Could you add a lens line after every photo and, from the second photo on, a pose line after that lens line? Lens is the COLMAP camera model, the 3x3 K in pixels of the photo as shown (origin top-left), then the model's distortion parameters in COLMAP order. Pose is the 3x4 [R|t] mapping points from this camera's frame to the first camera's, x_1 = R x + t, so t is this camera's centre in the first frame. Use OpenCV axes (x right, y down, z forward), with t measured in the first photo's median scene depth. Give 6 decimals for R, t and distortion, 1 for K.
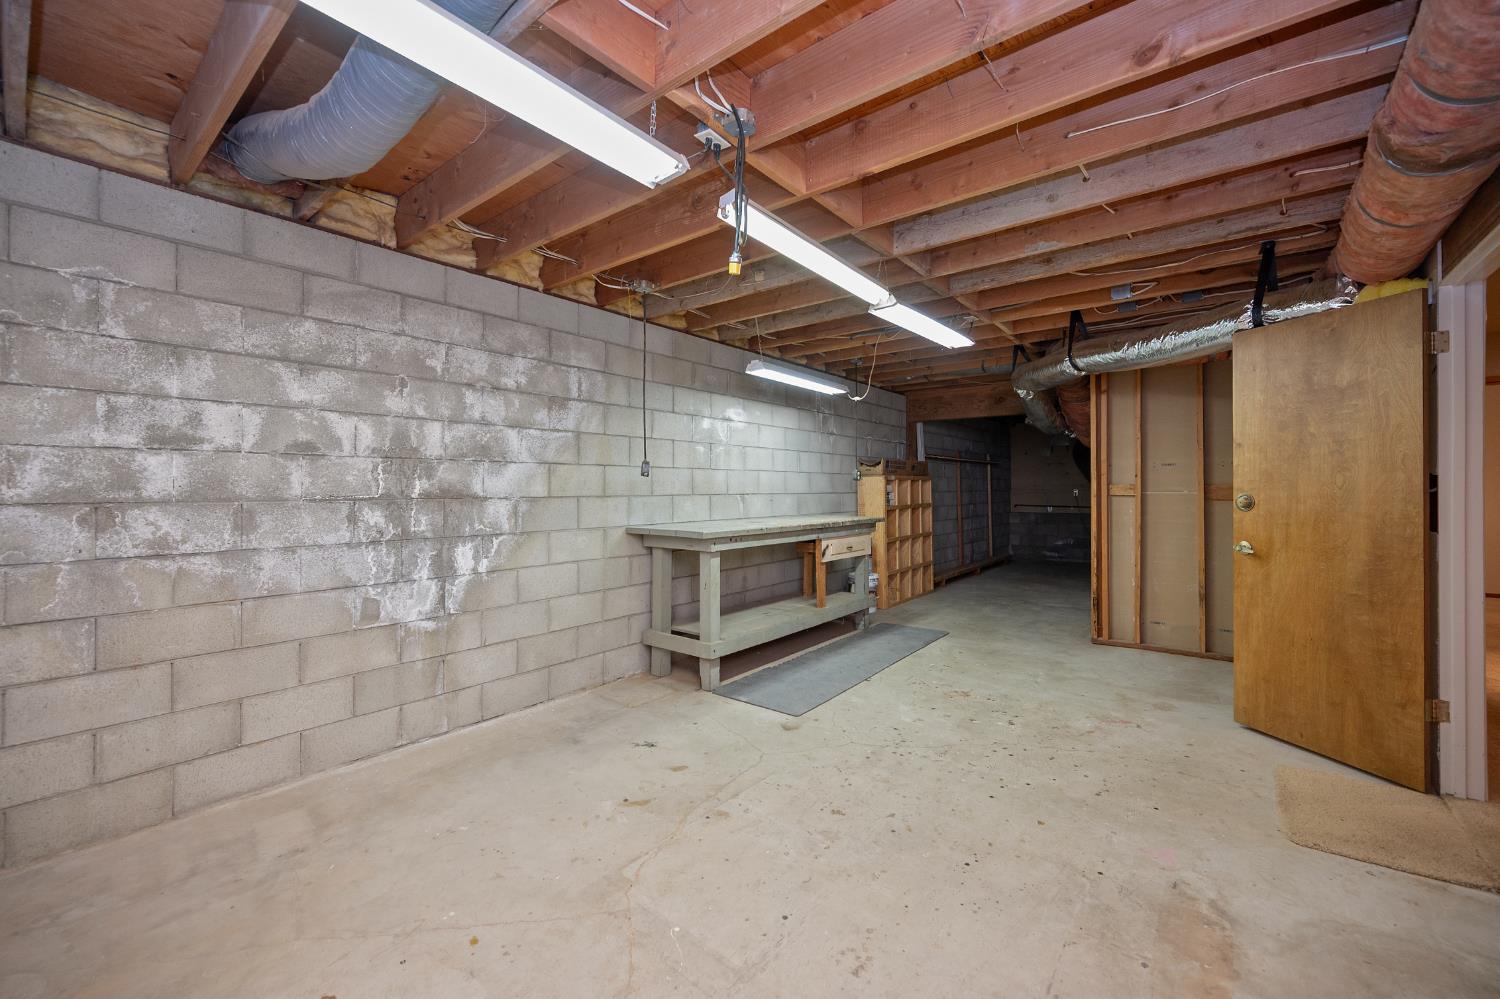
lens RADIAL K [[598.3, 0, 749.2], [0, 598.3, 488.8], [0, 0, 1]] dist [0.001930, 0.000330]
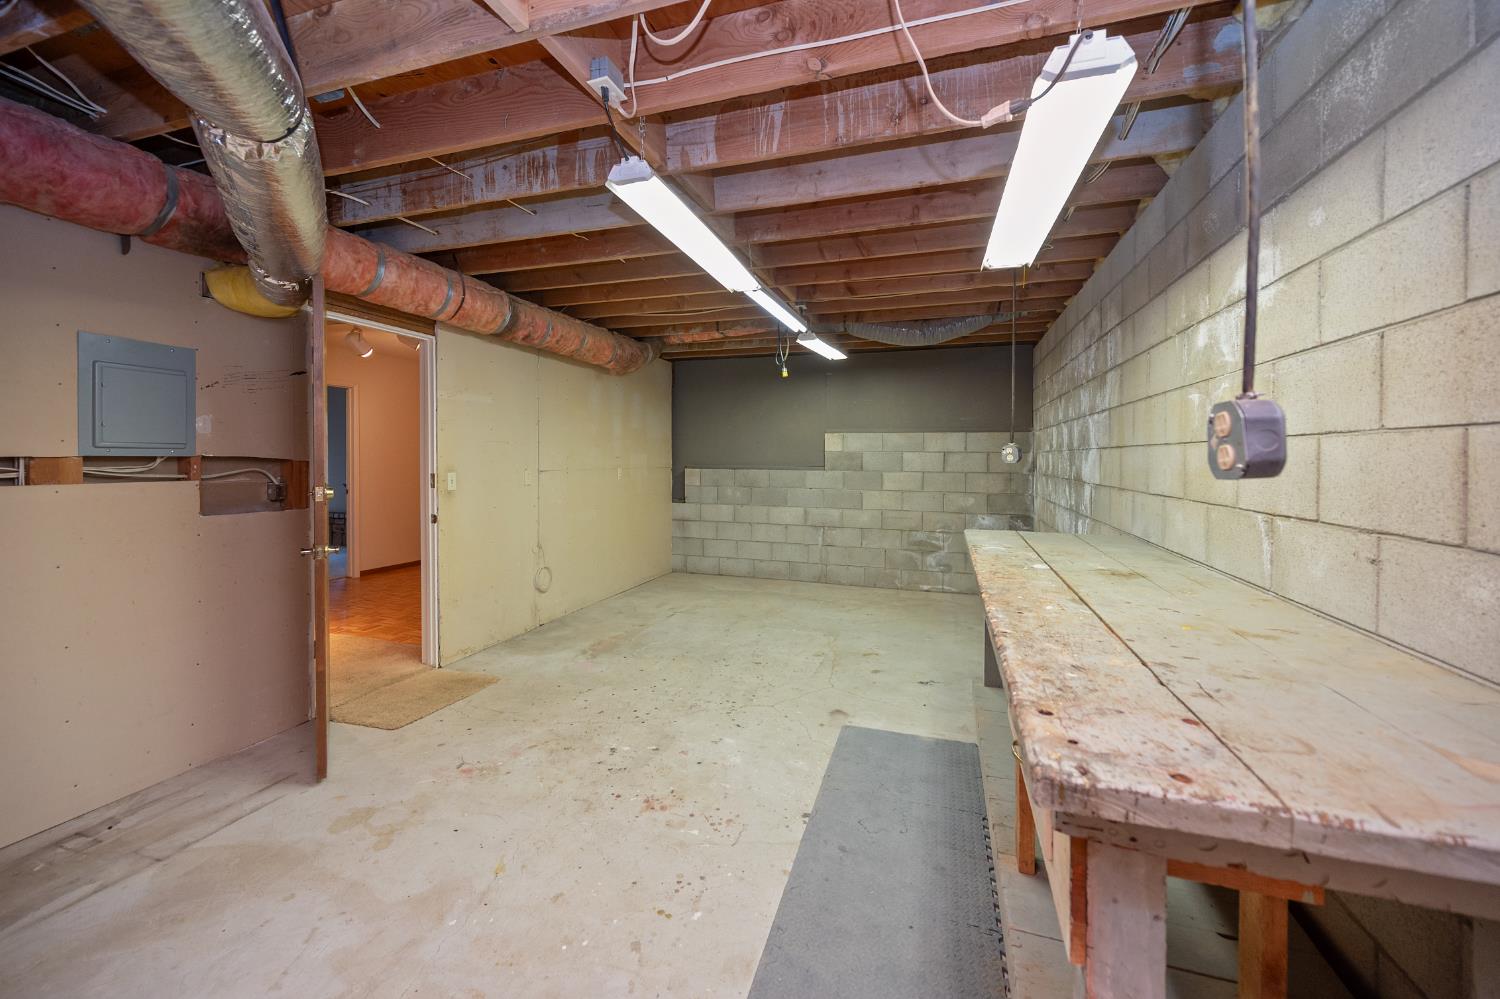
lens RADIAL K [[598.3, 0, 739.9], [0, 598.3, 460.7], [0, 0, 1]] dist [0.001930, 0.000330]
pose [[-0.939888, -0.003440, -0.341465, 0.595861], [-0.006118, 0.999958, 0.006765, -0.031377], [0.341427, 0.008448, -0.939870, 1.979792]]
